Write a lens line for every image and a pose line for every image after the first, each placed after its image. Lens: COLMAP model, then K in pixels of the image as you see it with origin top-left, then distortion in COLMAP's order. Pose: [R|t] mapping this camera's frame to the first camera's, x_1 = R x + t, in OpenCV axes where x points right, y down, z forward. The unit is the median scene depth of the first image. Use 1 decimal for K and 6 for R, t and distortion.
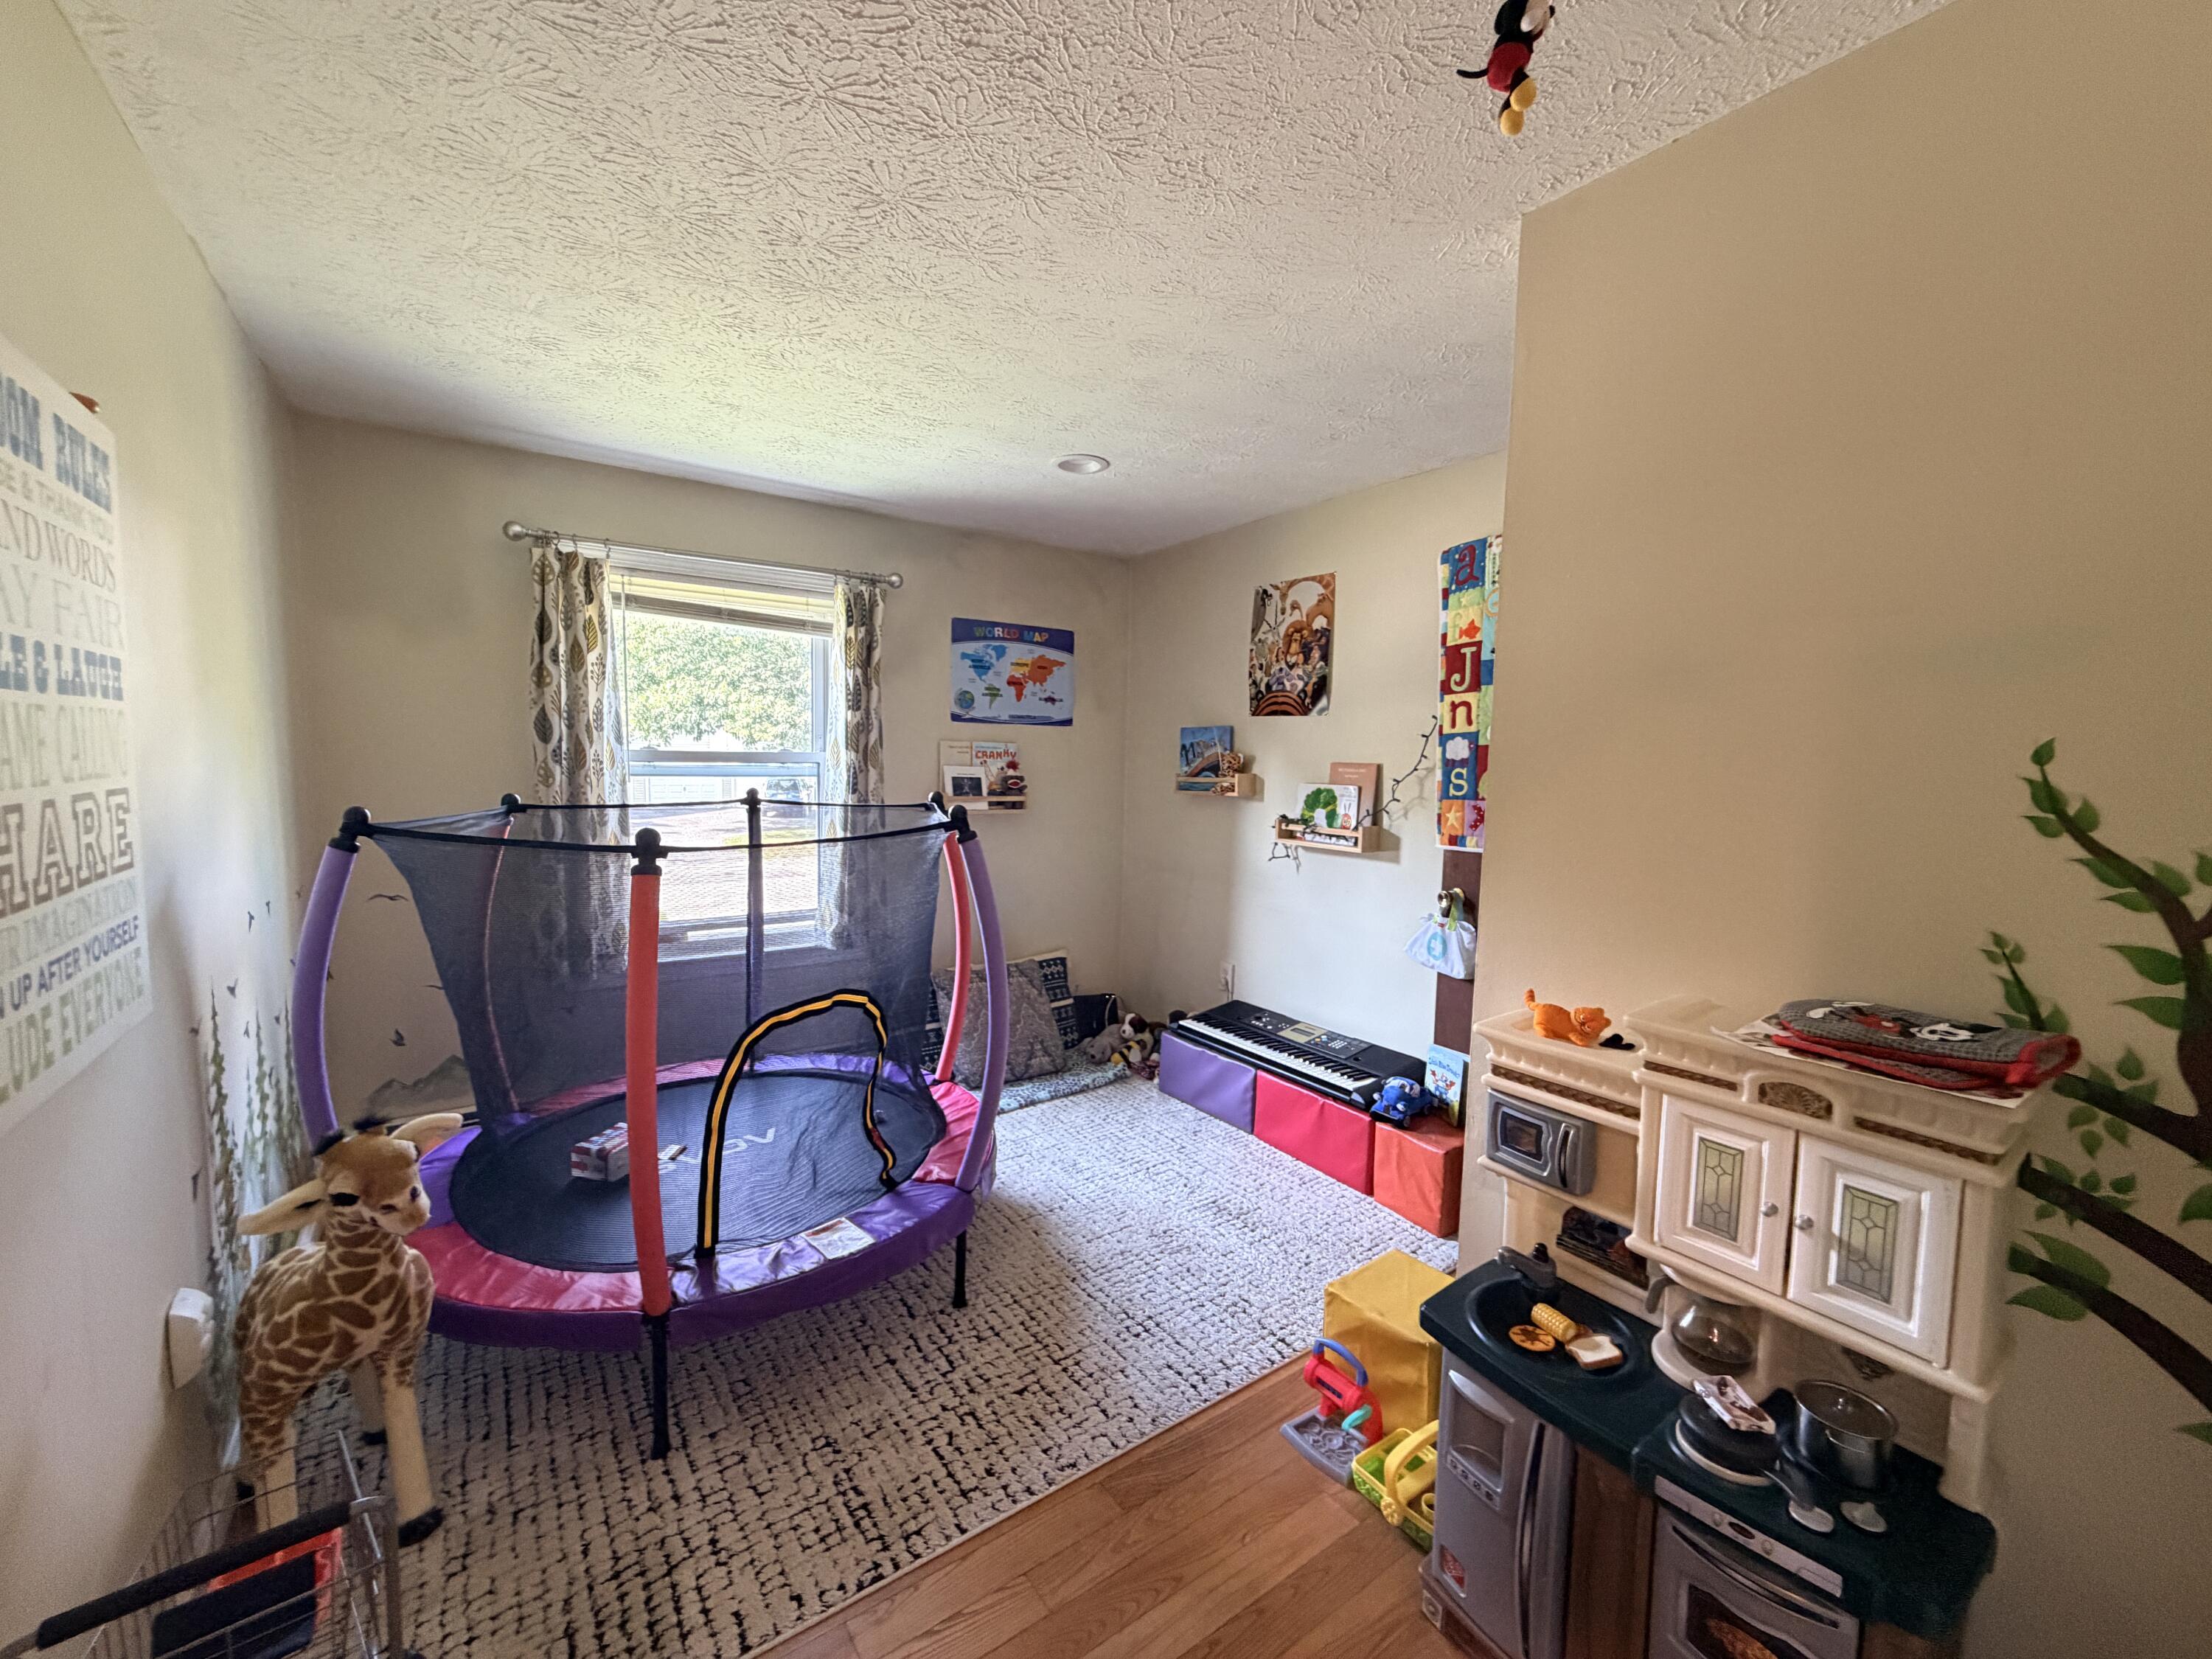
lens RADIAL K [[889.1, 0, 1098.1], [0, 889.1, 831.4], [0, 0, 1]] dist [0.006871, 0.000048]
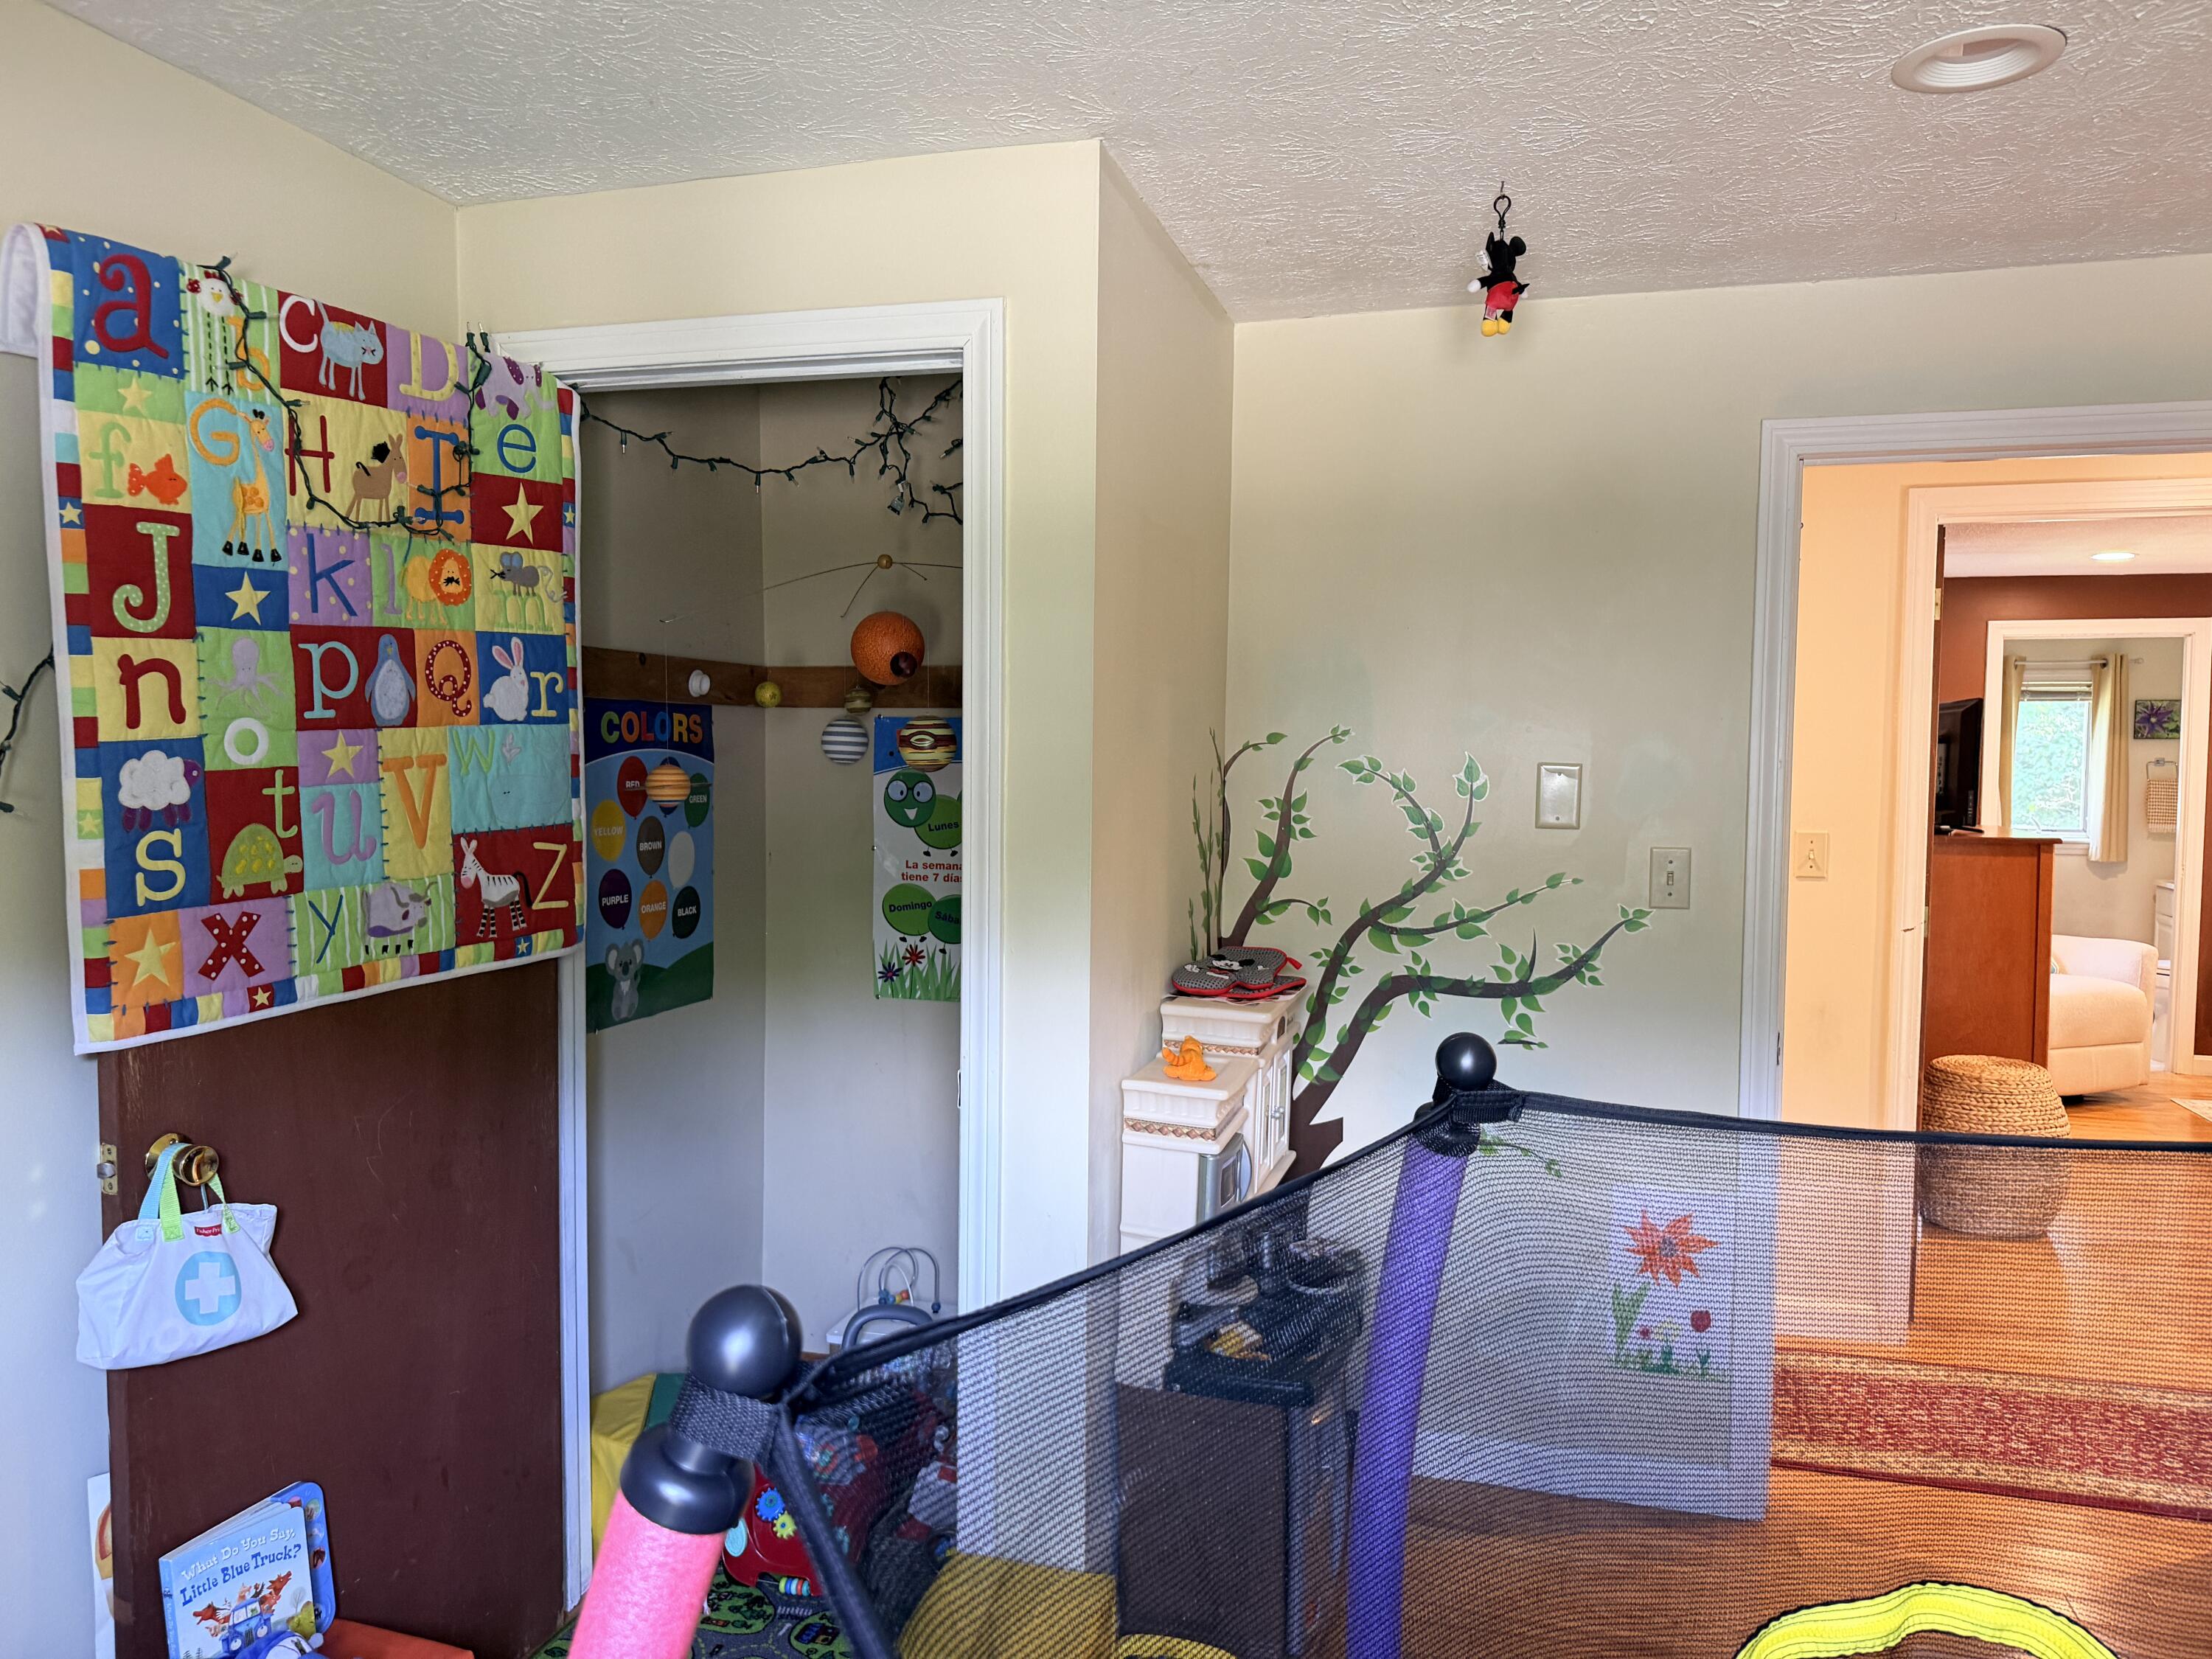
lens RADIAL K [[1554.3, 0, 1109.9], [0, 1554.3, 834.2], [0, 0, 1]] dist [0.092776, -0.107853]
pose [[-0.631988, -0.069007, 0.771899, -0.390848], [0.047356, 0.990728, 0.127342, -0.137863], [-0.773530, 0.117033, -0.622860, 1.108697]]
